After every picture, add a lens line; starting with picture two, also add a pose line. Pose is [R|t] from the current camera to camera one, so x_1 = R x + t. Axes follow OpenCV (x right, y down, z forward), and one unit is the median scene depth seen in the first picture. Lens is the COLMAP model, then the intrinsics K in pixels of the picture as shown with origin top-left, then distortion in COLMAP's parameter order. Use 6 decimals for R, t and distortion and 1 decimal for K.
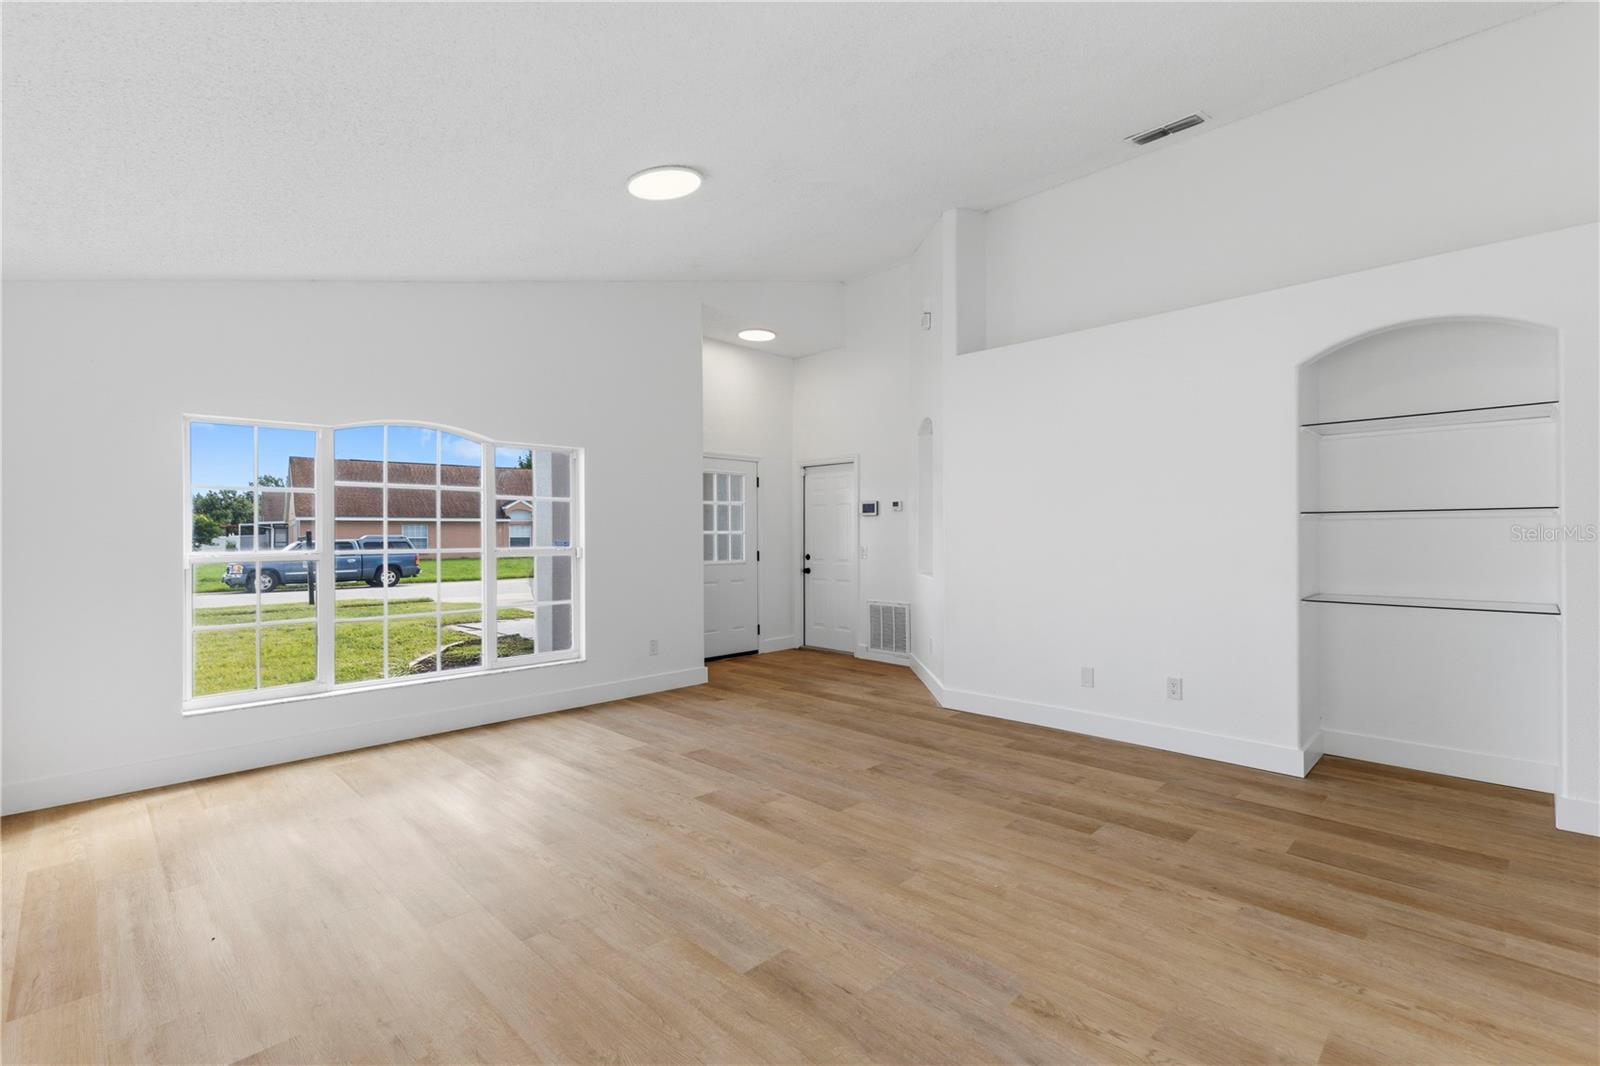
lens RADIAL K [[708.6, 0, 805.7], [0, 708.6, 535.5], [0, 0, 1]] dist [0.013315, -0.002702]
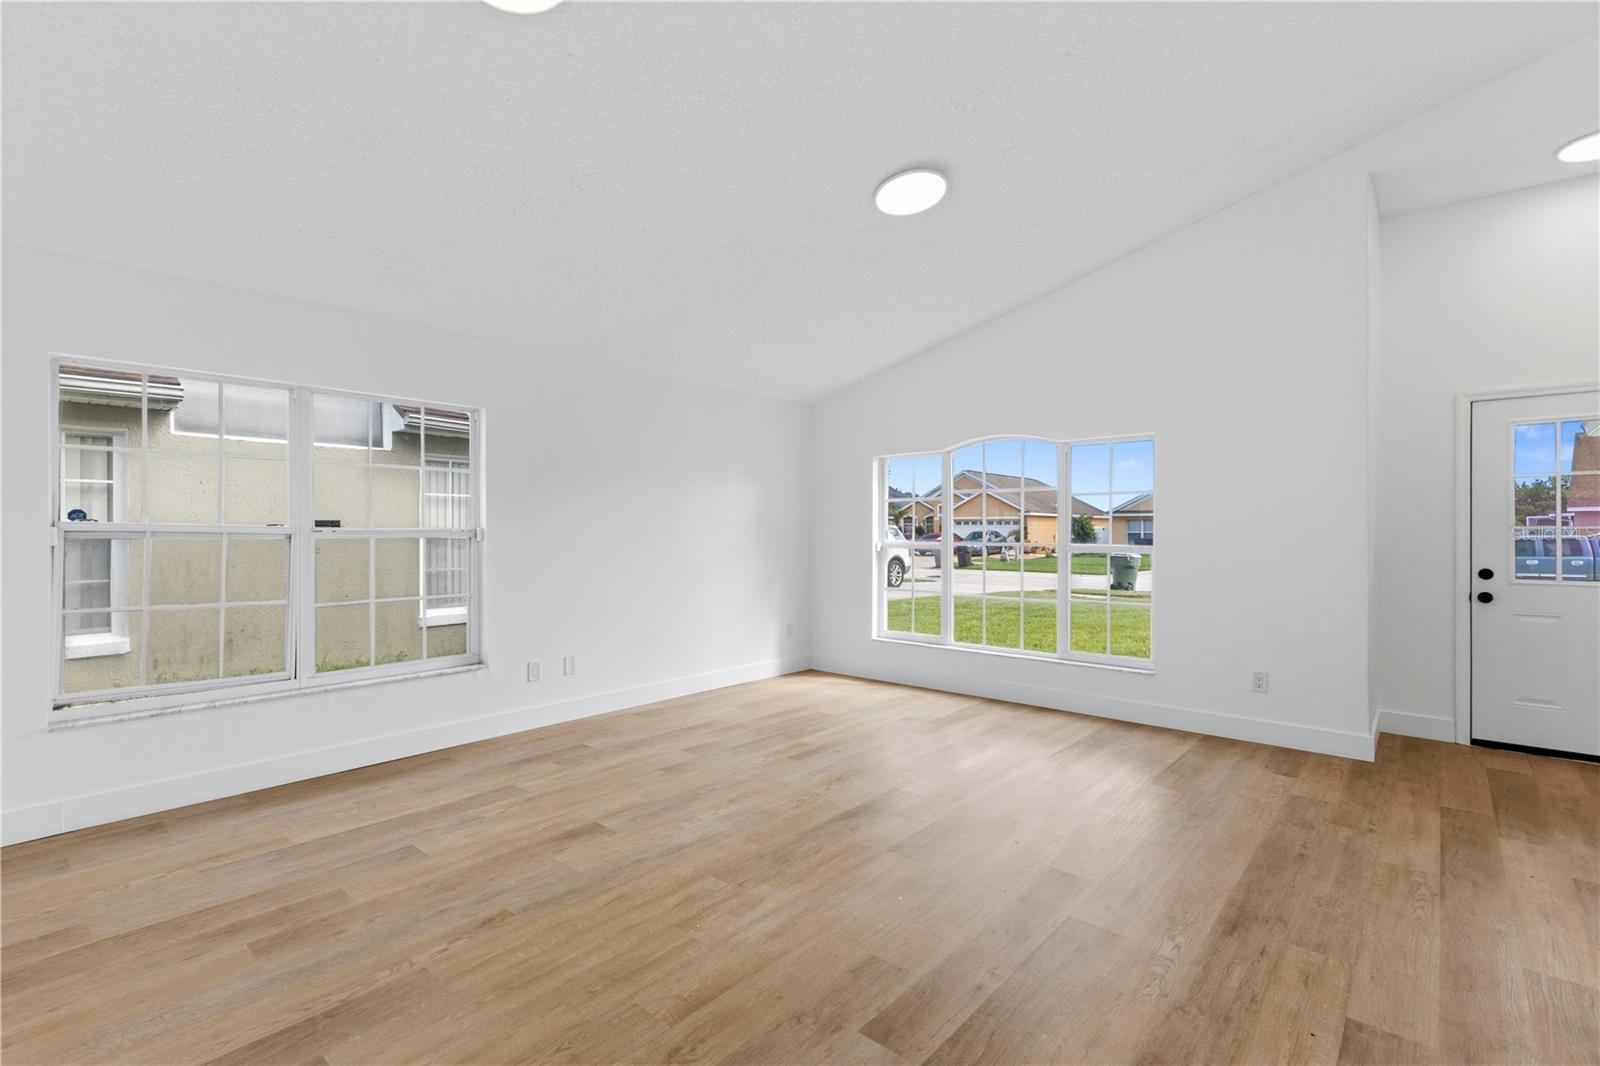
lens RADIAL K [[723.2, 0, 801.7], [0, 723.2, 528.1], [0, 0, 1]] dist [0.004451, 0.003273]
pose [[0.069436, 0.000660, -0.997586, 0.892465], [-0.001593, 0.999999, 0.000550, -0.008485], [0.997585, 0.001551, 0.069437, 0.798863]]
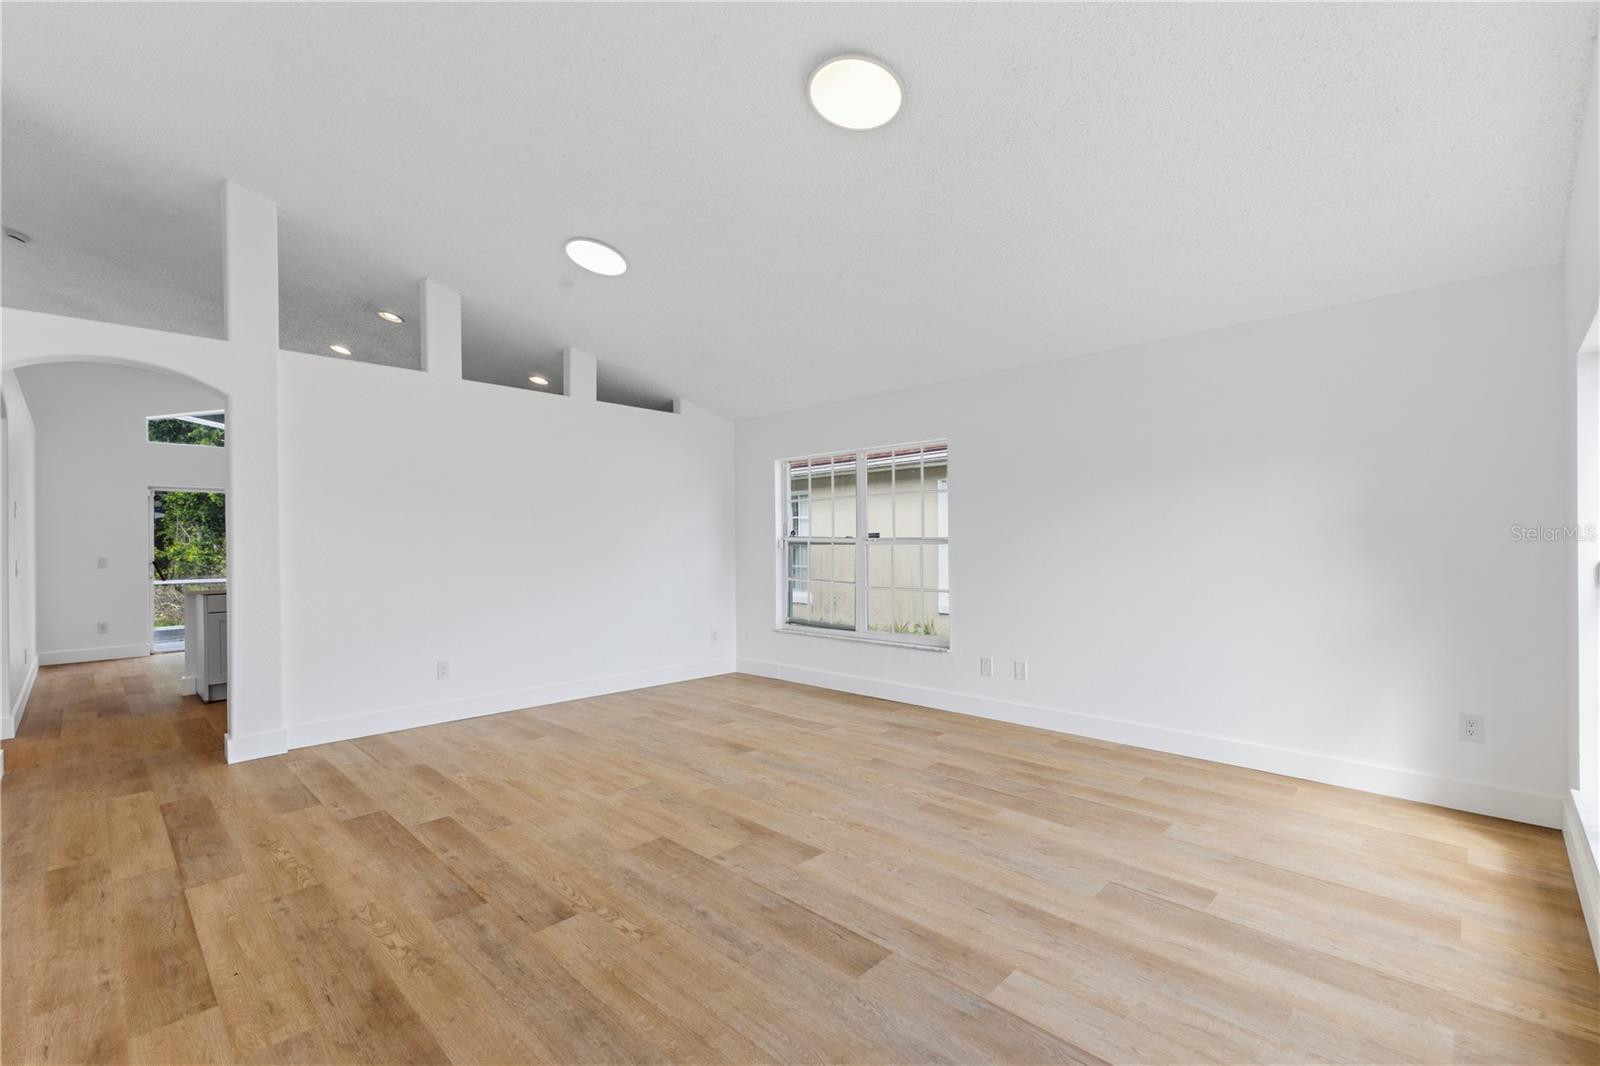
lens RADIAL K [[708.6, 0, 816.1], [0, 708.6, 537.5], [0, 0, 1]] dist [0.013315, -0.002702]
pose [[-0.999662, 0.012784, -0.022644, -0.135233], [0.012911, 0.999902, -0.005463, -0.000929], [0.022572, -0.005754, -0.999729, 1.871937]]
